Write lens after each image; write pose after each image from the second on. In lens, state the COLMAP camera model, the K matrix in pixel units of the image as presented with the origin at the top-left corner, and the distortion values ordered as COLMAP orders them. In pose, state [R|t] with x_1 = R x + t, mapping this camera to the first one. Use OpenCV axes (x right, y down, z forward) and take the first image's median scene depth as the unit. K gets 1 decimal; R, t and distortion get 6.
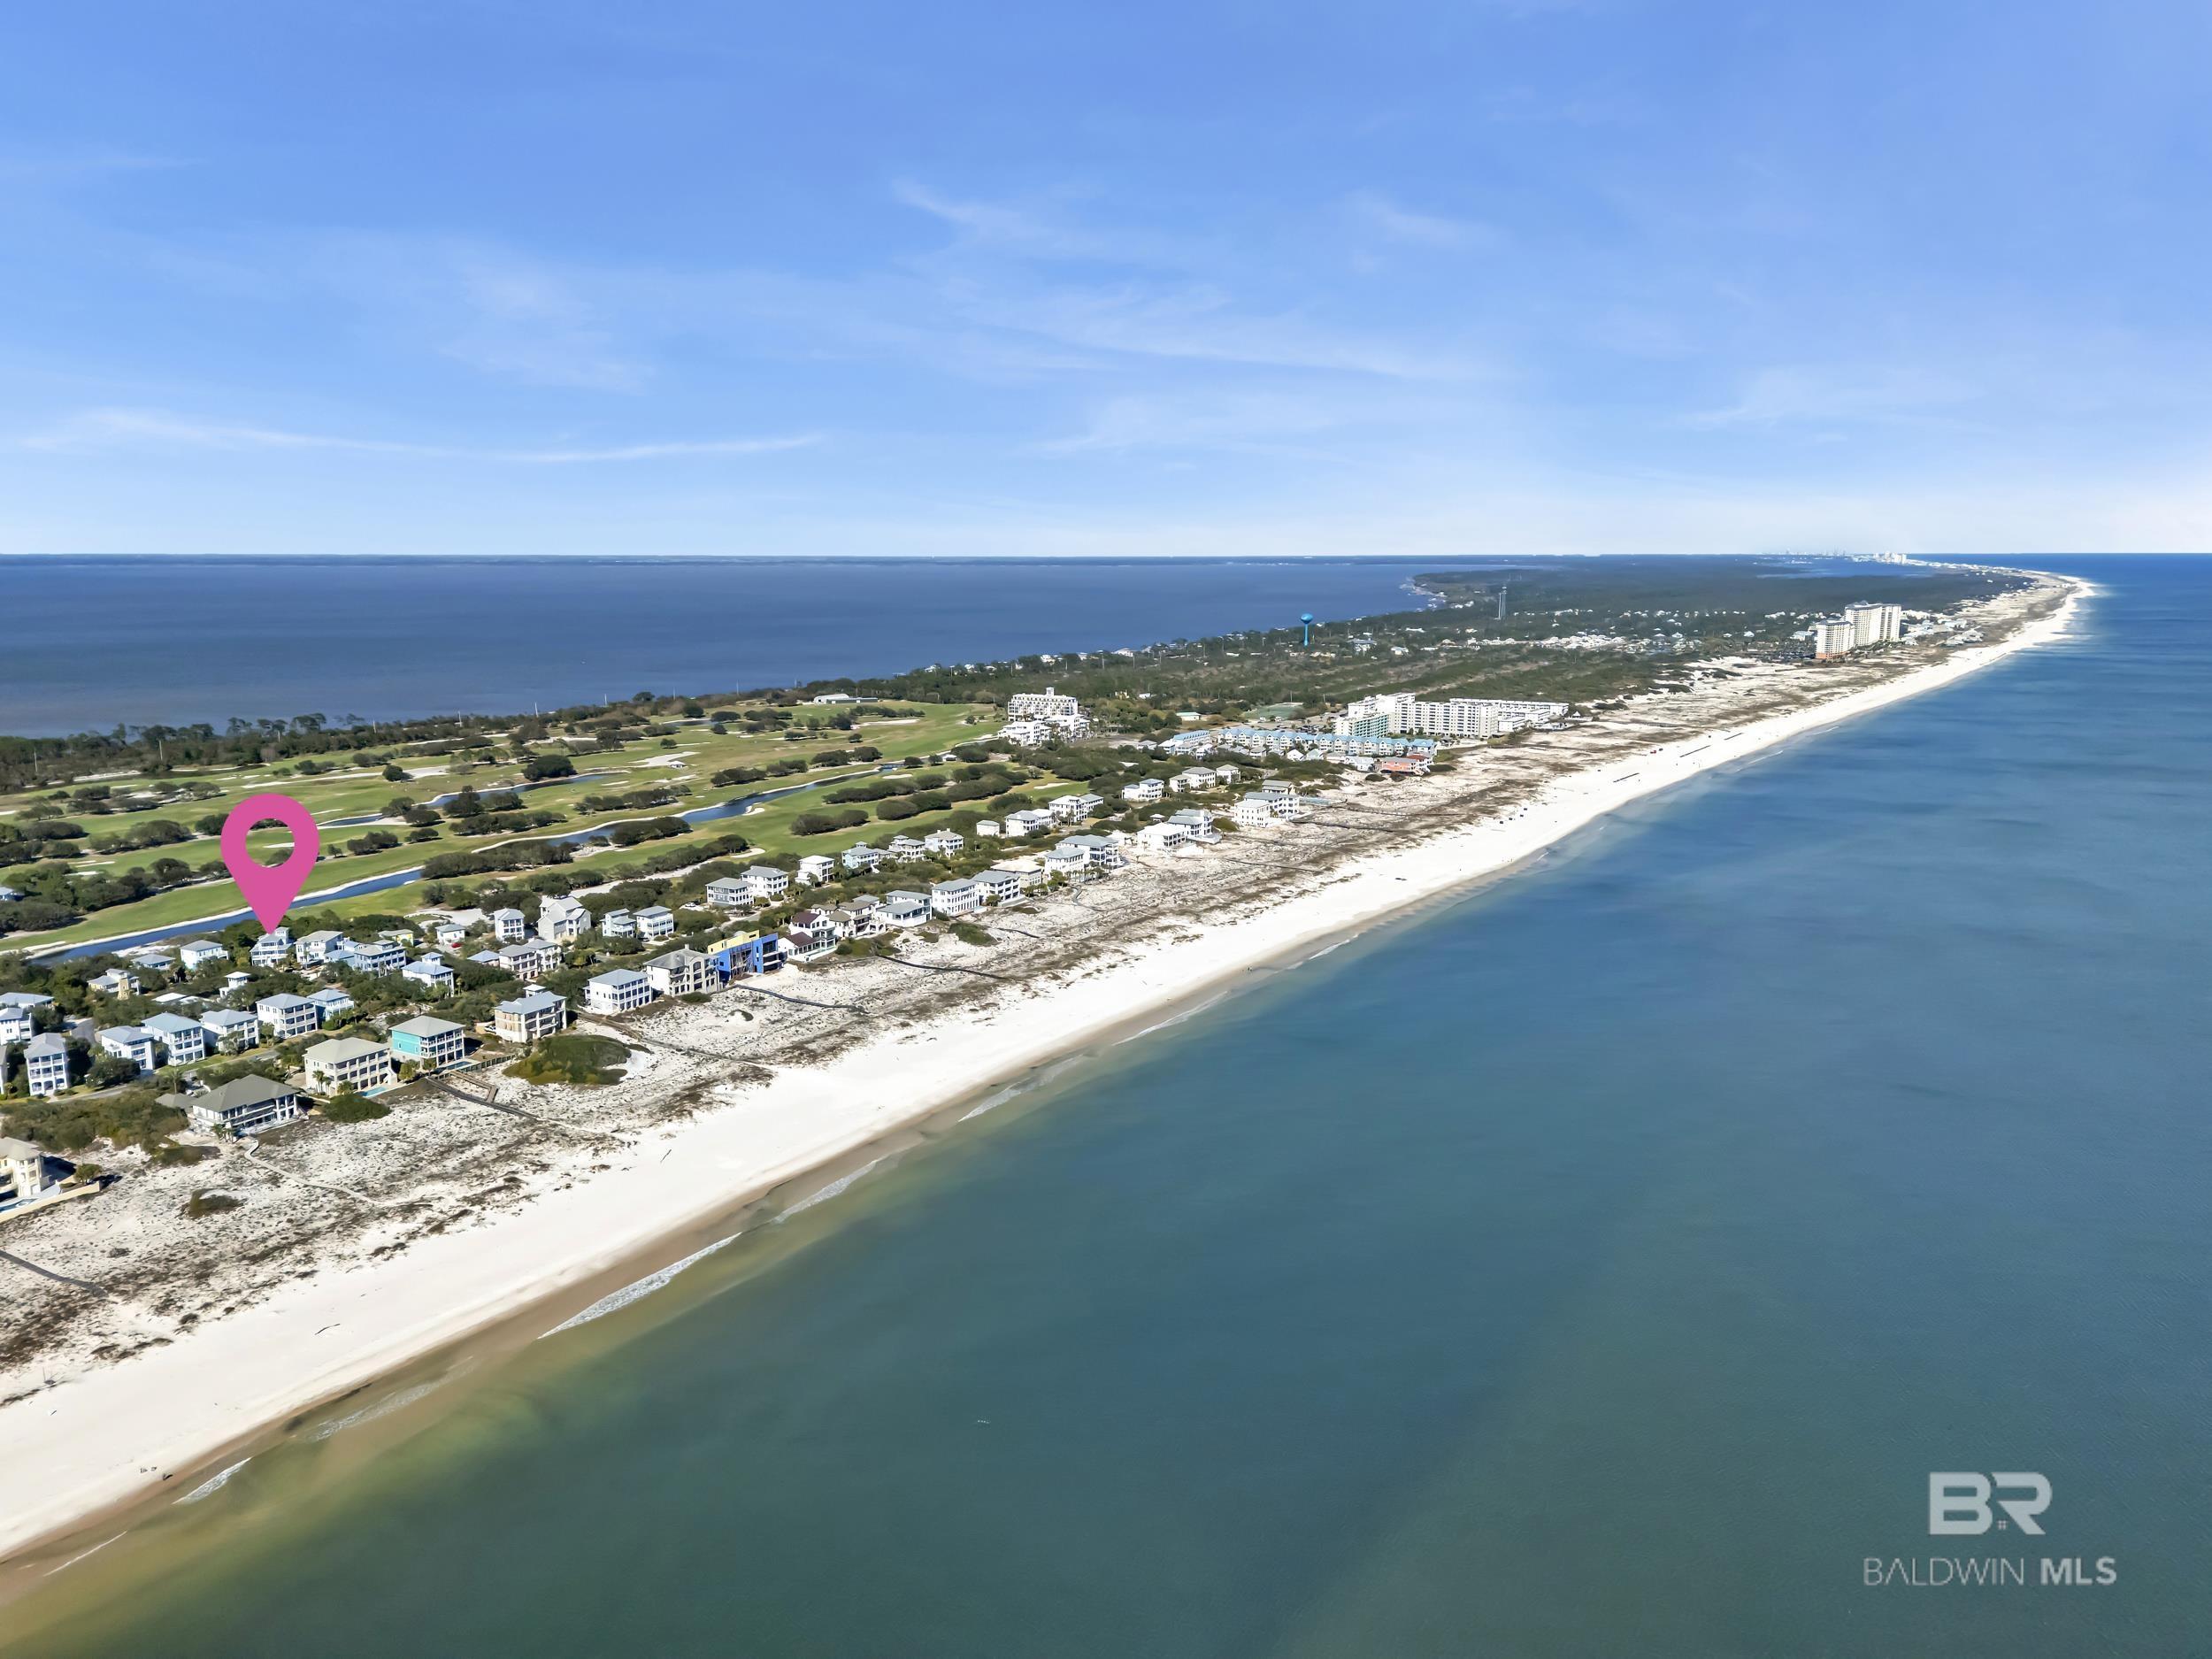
lens RADIAL K [[1689.0, 0, 1106.0], [0, 1689.0, 829.5], [0, 0, 1]] dist [0.148591, -0.308069]
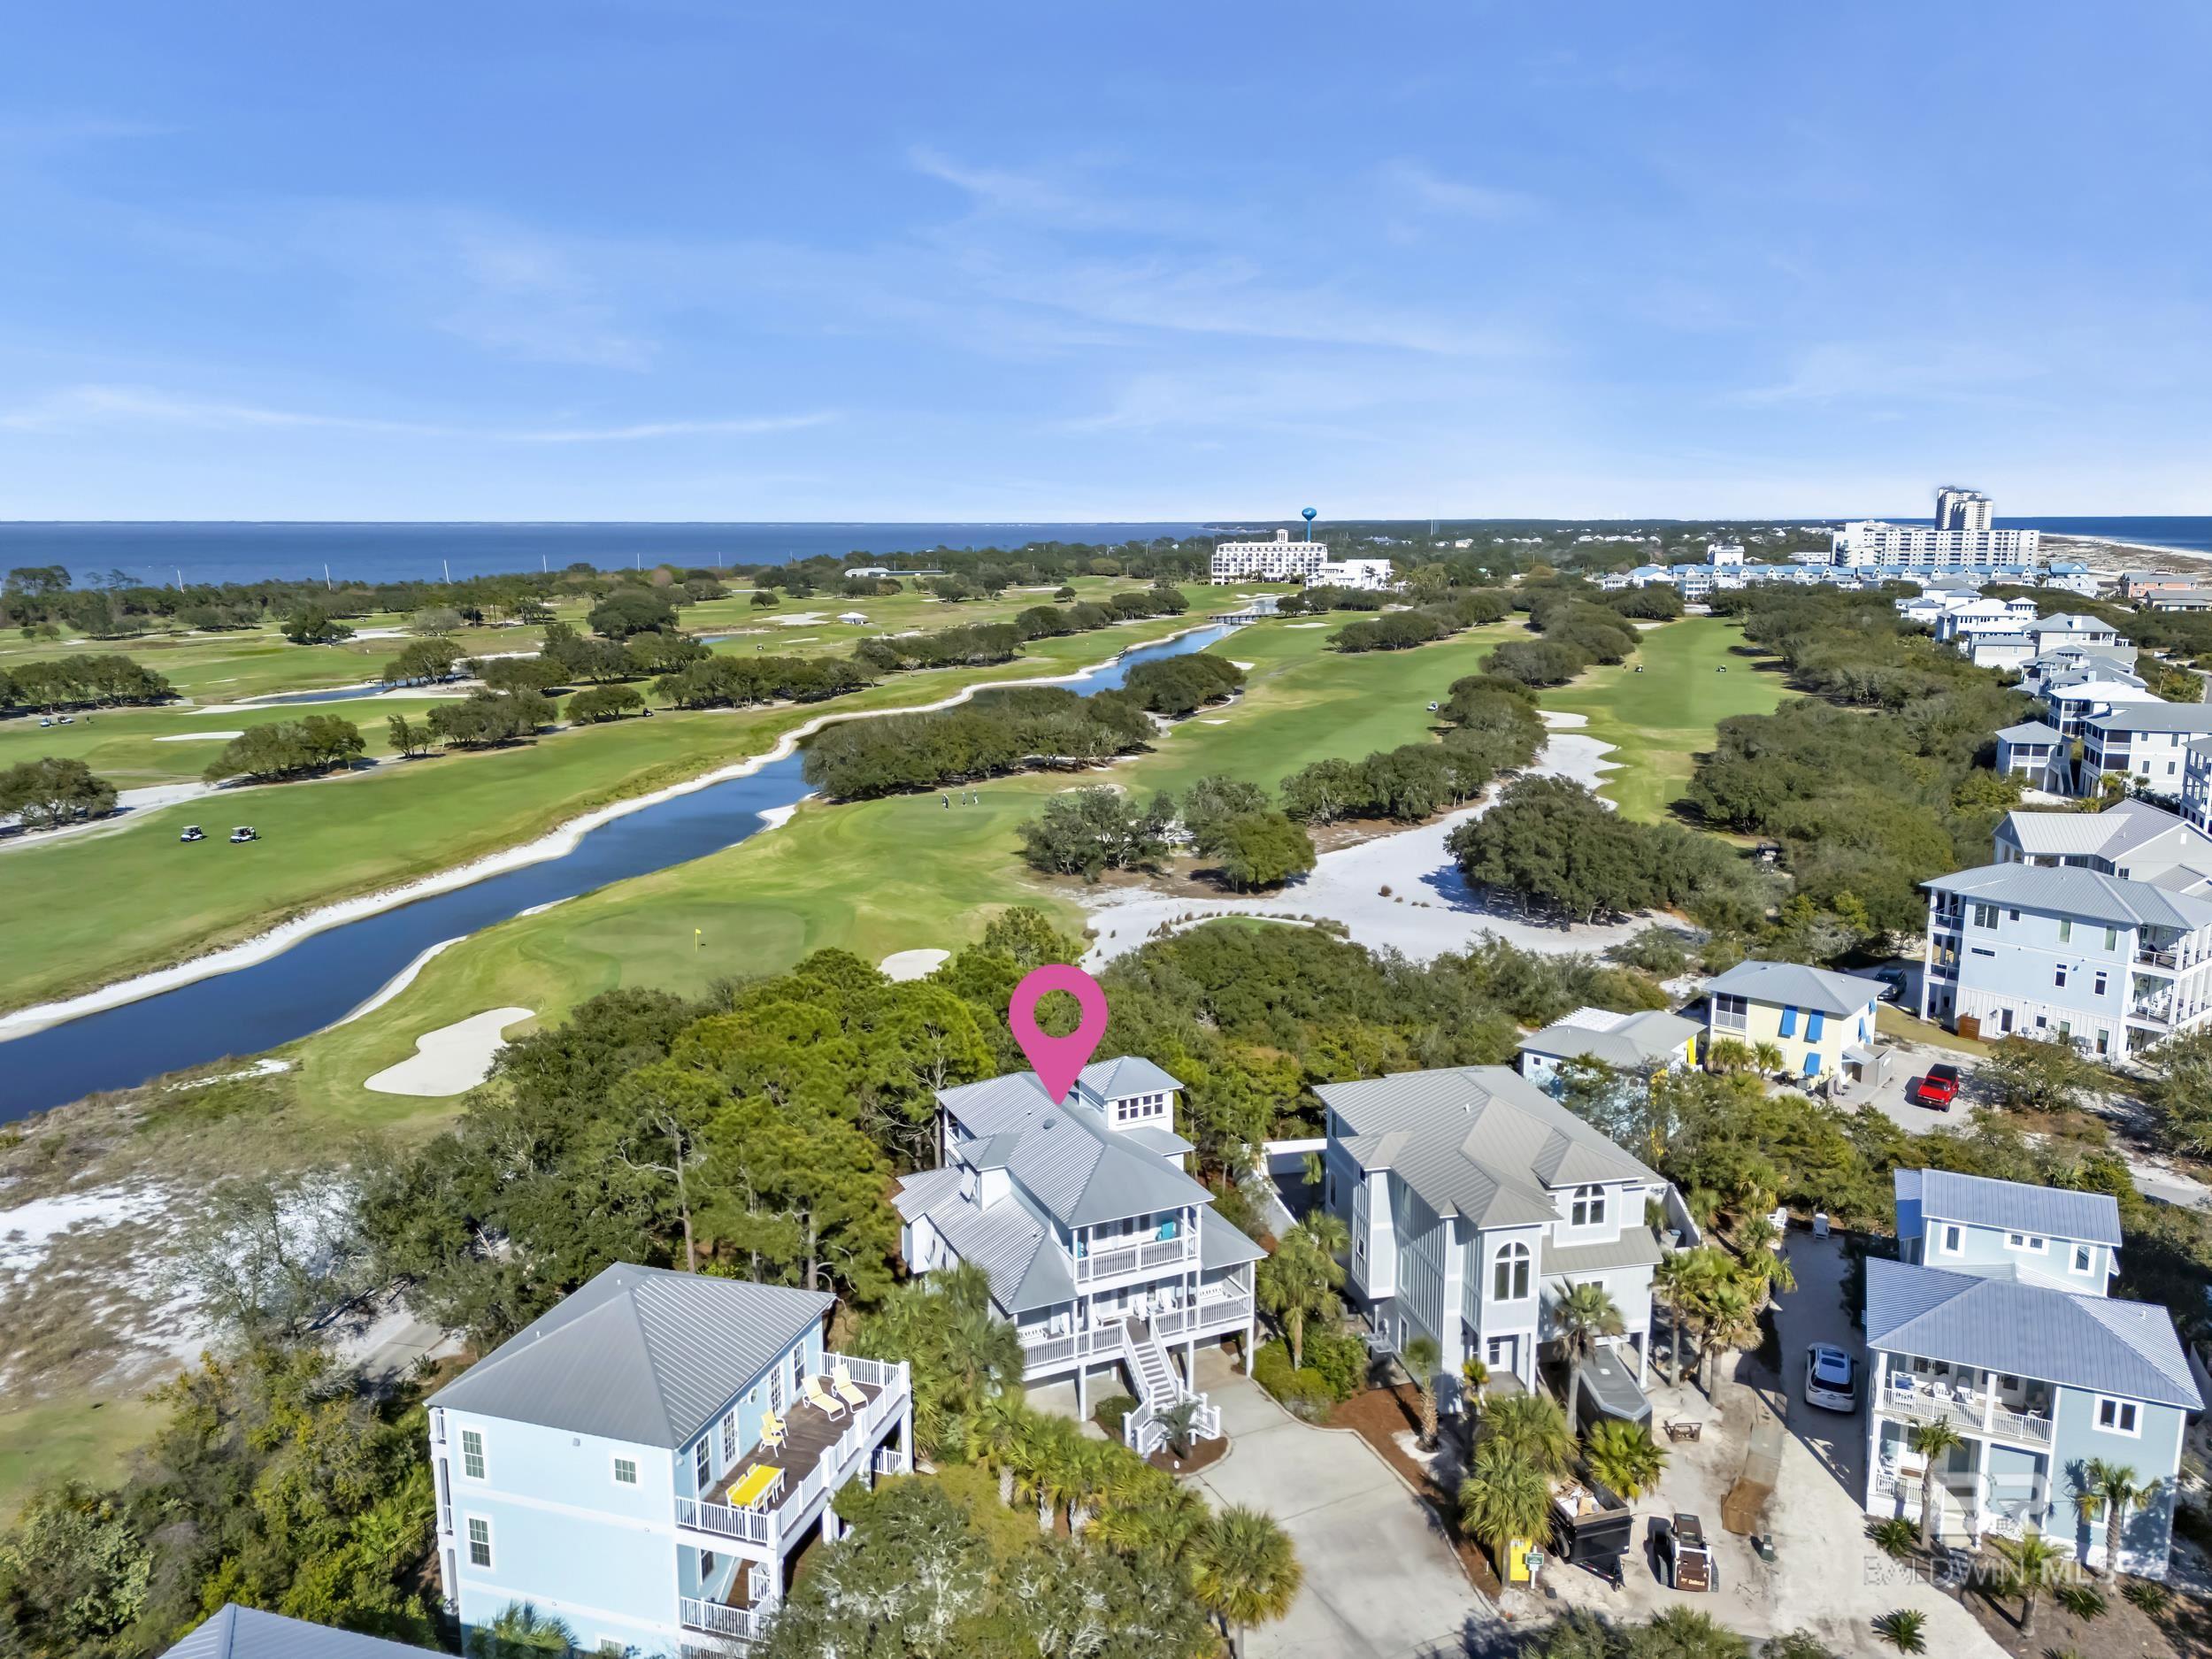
lens RADIAL K [[1625.2, 0, 1100.4], [0, 1625.2, 866.5], [0, 0, 1]] dist [0.102226, -0.108067]
pose [[0.981091, -0.036180, 0.190134, -0.435125], [0.028889, 0.998742, 0.040981, 0.031456], [-0.191377, -0.034713, 0.980902, 0.758723]]
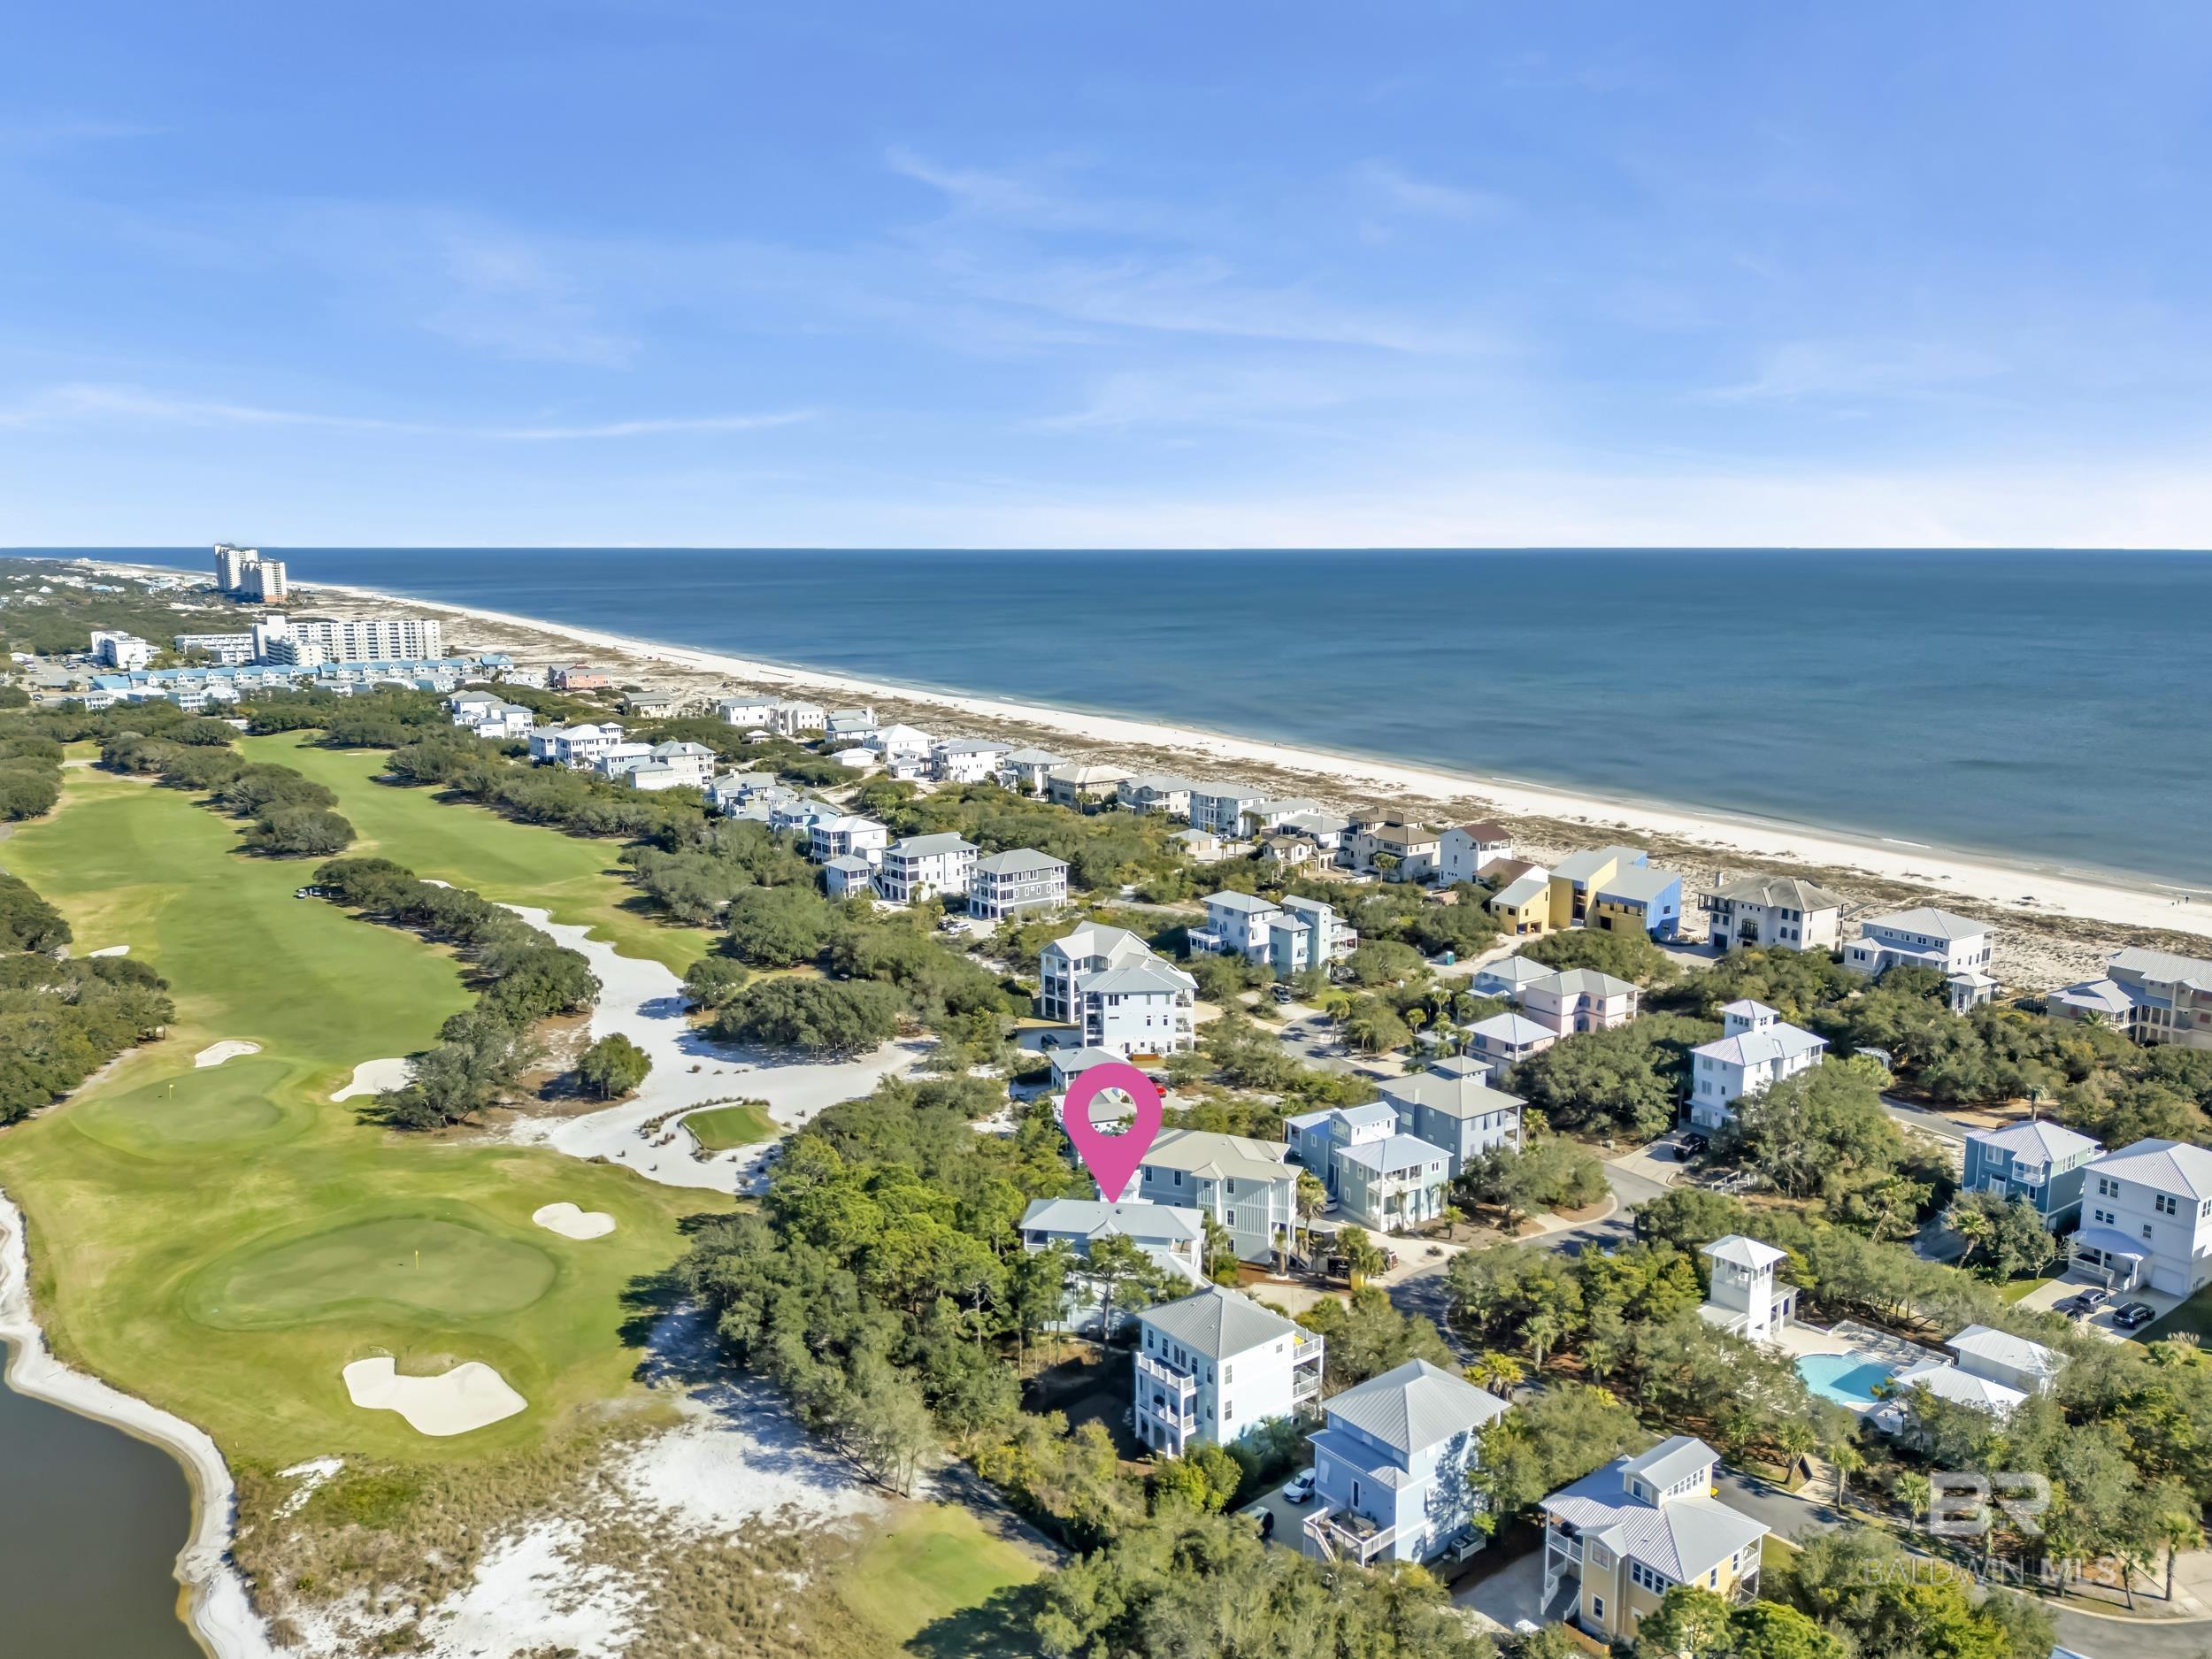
lens RADIAL K [[1689.0, 0, 1106.0], [0, 1689.0, 829.5], [0, 0, 1]] dist [0.148591, -0.308069]
pose [[0.355710, -0.160769, 0.920665, -0.641087], [0.152903, 0.981831, 0.112374, -0.030423], [-0.922004, 0.100800, 0.373830, 0.770183]]
